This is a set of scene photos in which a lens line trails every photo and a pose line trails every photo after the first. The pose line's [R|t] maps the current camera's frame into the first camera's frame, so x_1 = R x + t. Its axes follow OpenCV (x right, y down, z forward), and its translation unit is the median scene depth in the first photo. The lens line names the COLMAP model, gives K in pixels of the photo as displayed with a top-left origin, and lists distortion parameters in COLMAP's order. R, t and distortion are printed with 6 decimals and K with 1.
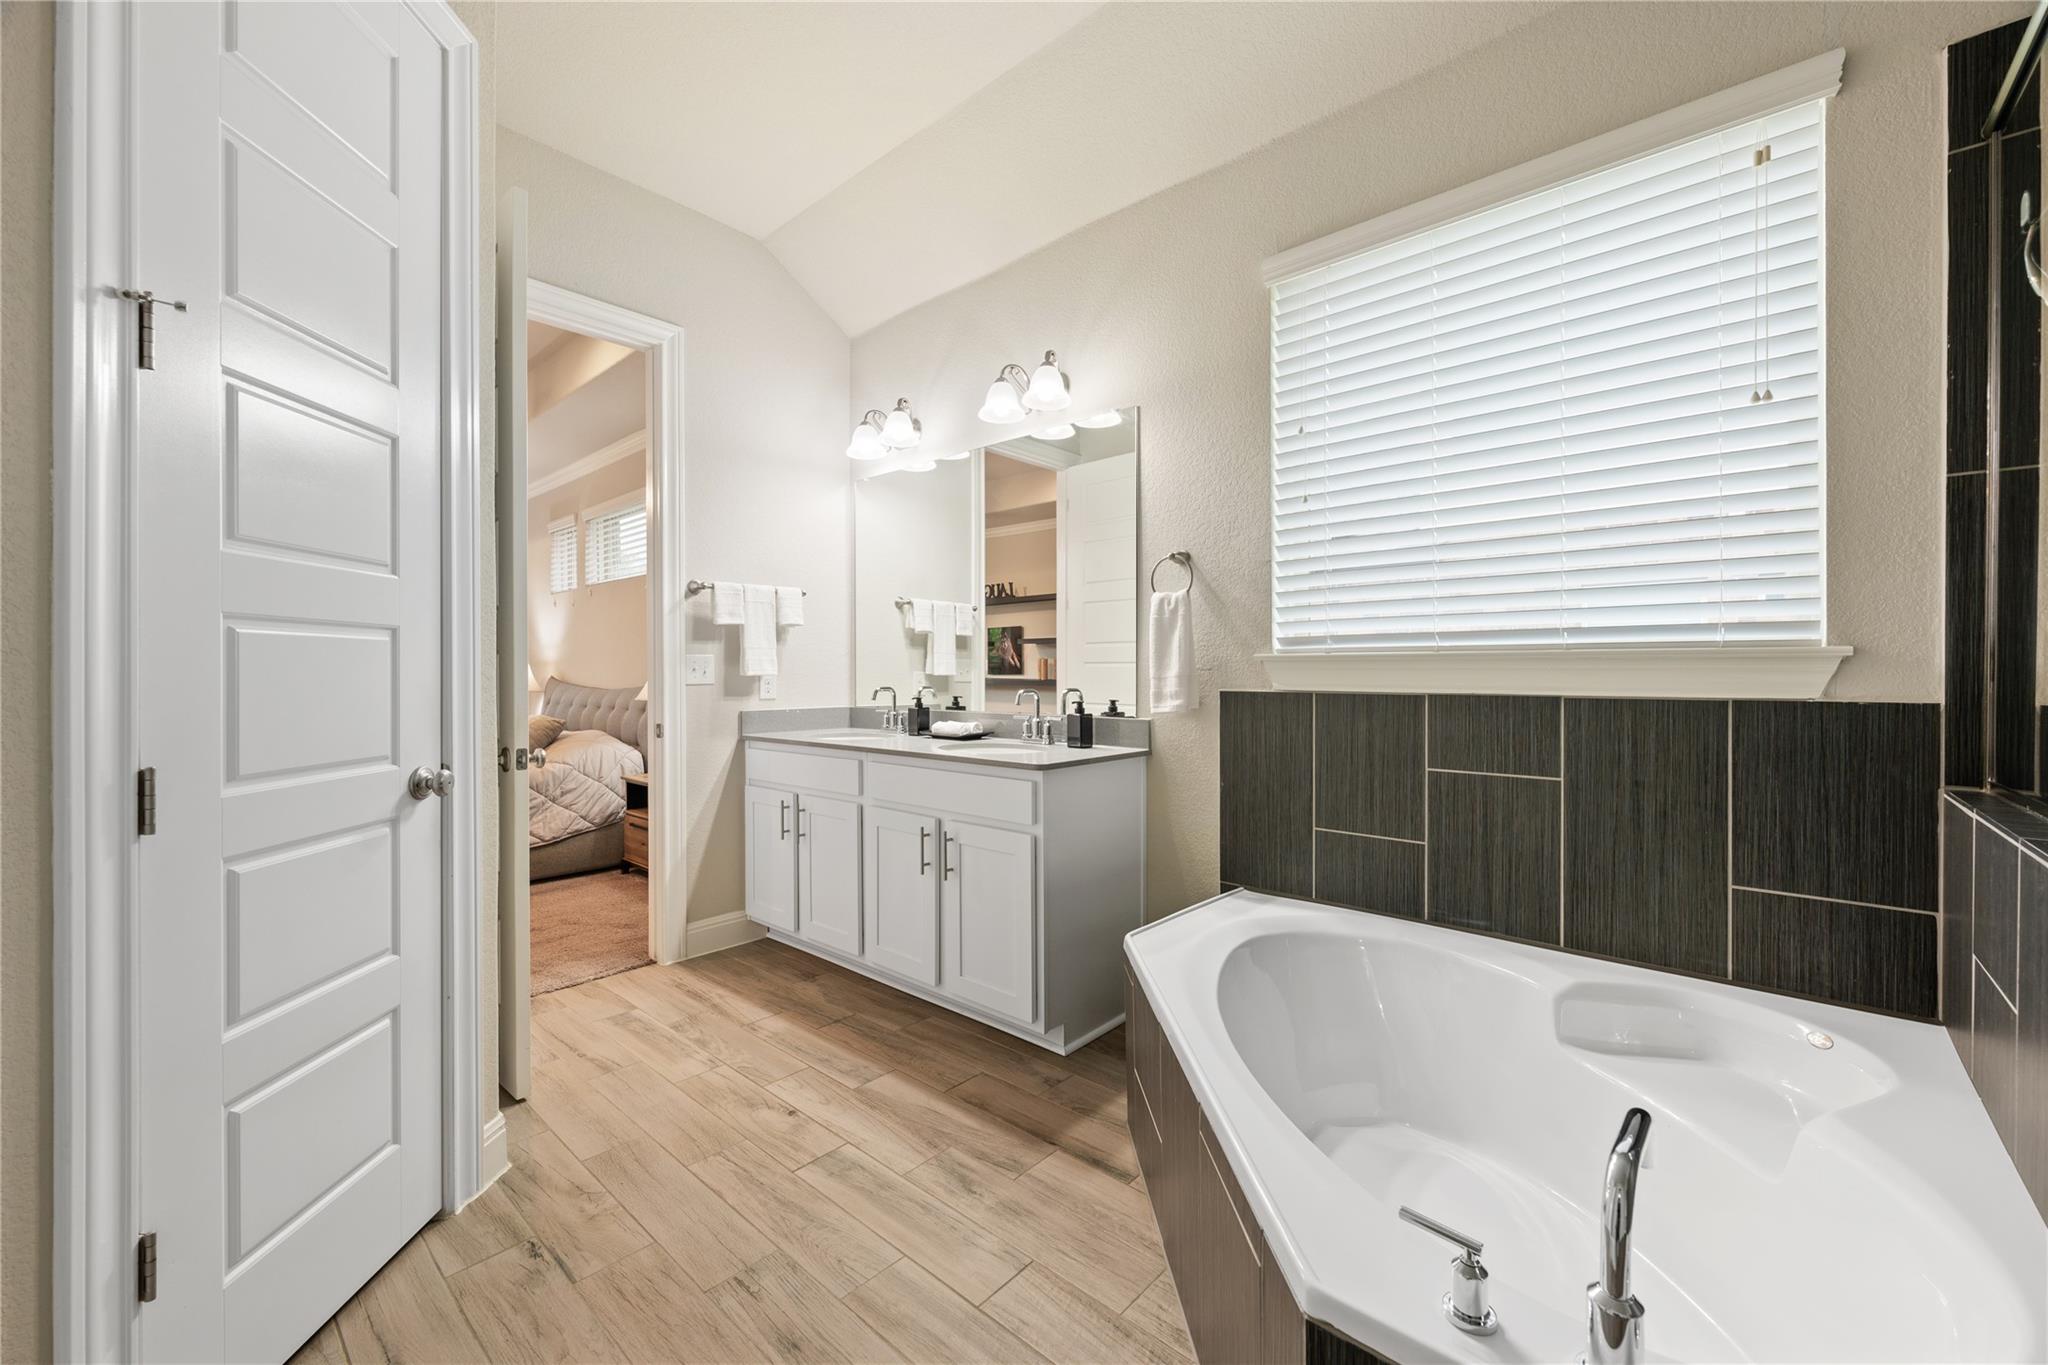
lens RADIAL K [[812.5, 0, 1009.6], [0, 812.5, 684.4], [0, 0, 1]] dist [0.002571, -0.000095]
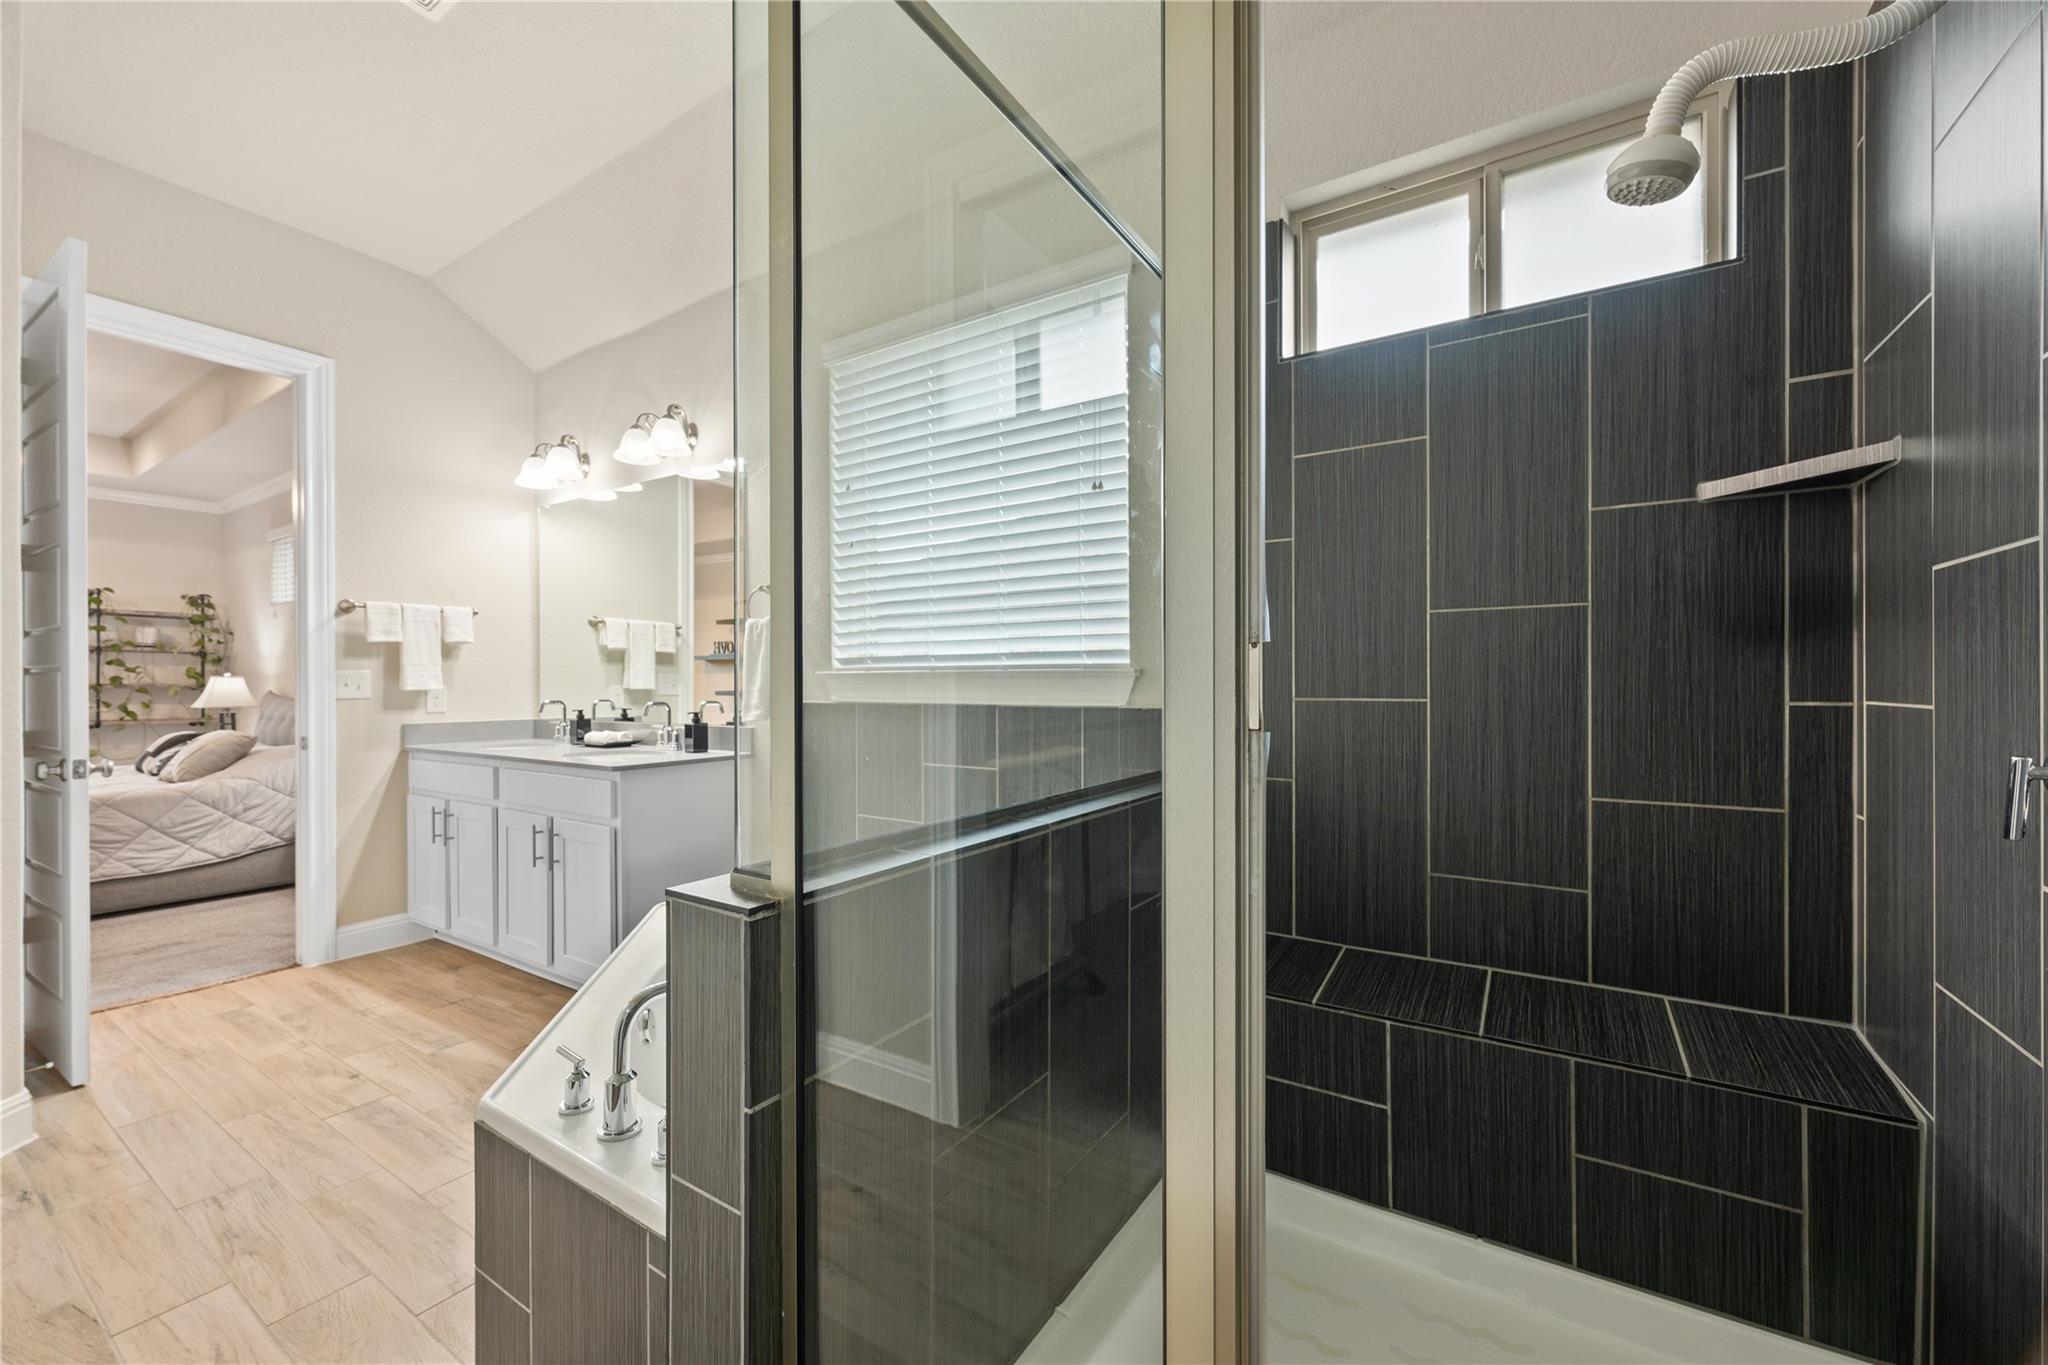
lens RADIAL K [[812.5, 0, 1023.4], [0, 812.5, 693.4], [0, 0, 1]] dist [0.002571, -0.000095]
pose [[0.987217, -0.003721, 0.159340, 0.410121], [0.004310, 0.999985, -0.003352, 0.000160], [-0.159325, 0.003996, 0.987218, -0.235147]]
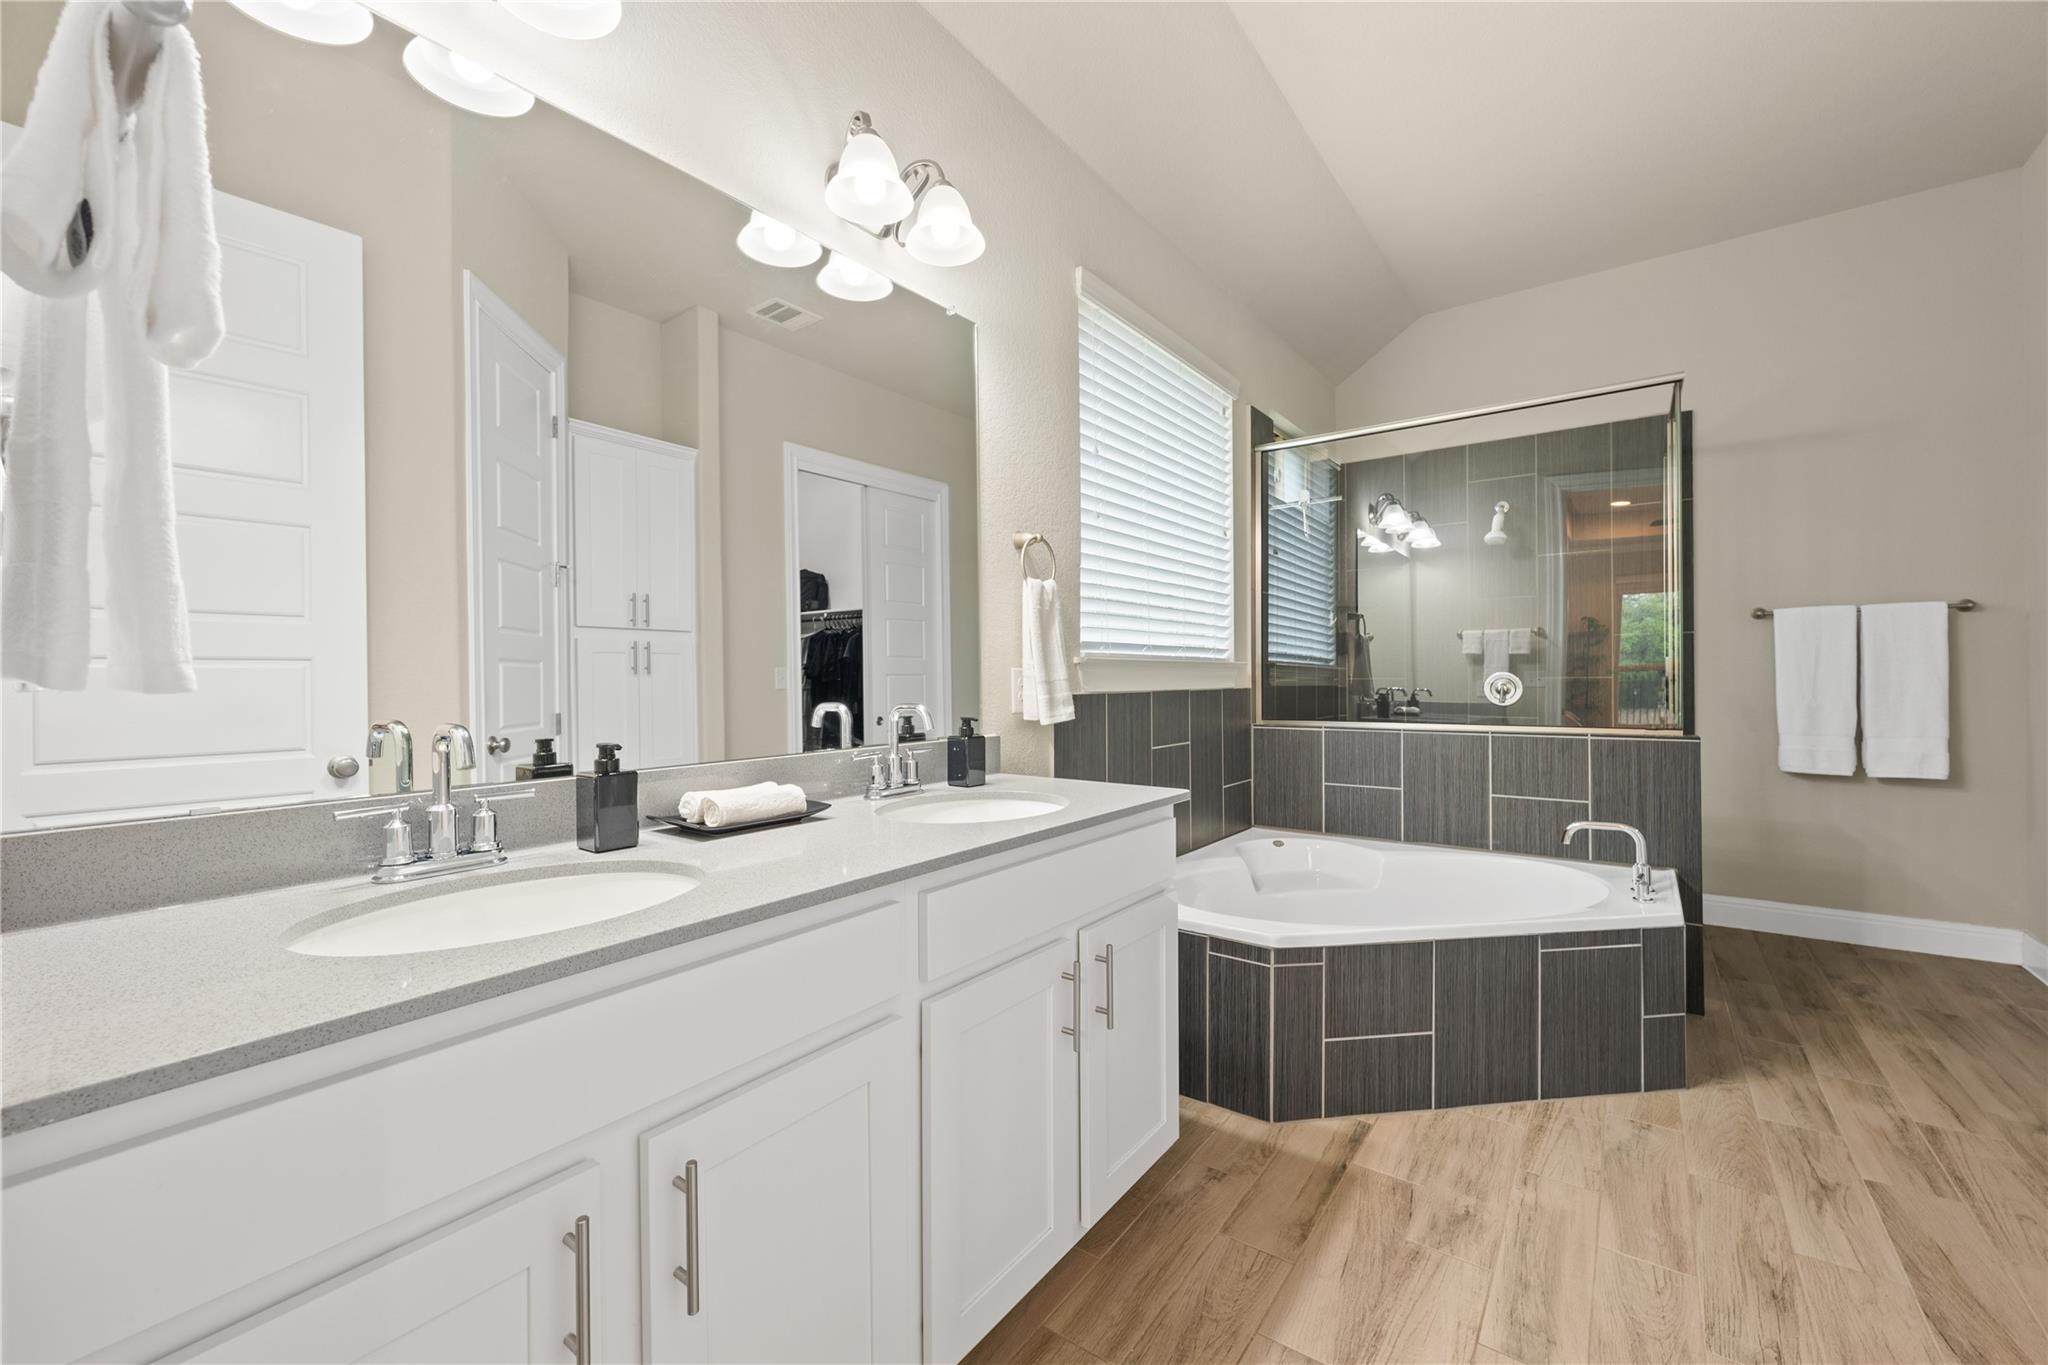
lens RADIAL K [[812.5, 0, 1057.5], [0, 812.5, 681.3], [0, 0, 1]] dist [0.002571, -0.000095]
pose [[-0.115881, -0.001571, 0.993262, -0.688993], [0.024138, 0.999699, 0.004397, -0.011851], [-0.992970, 0.024485, -0.115808, 1.155746]]
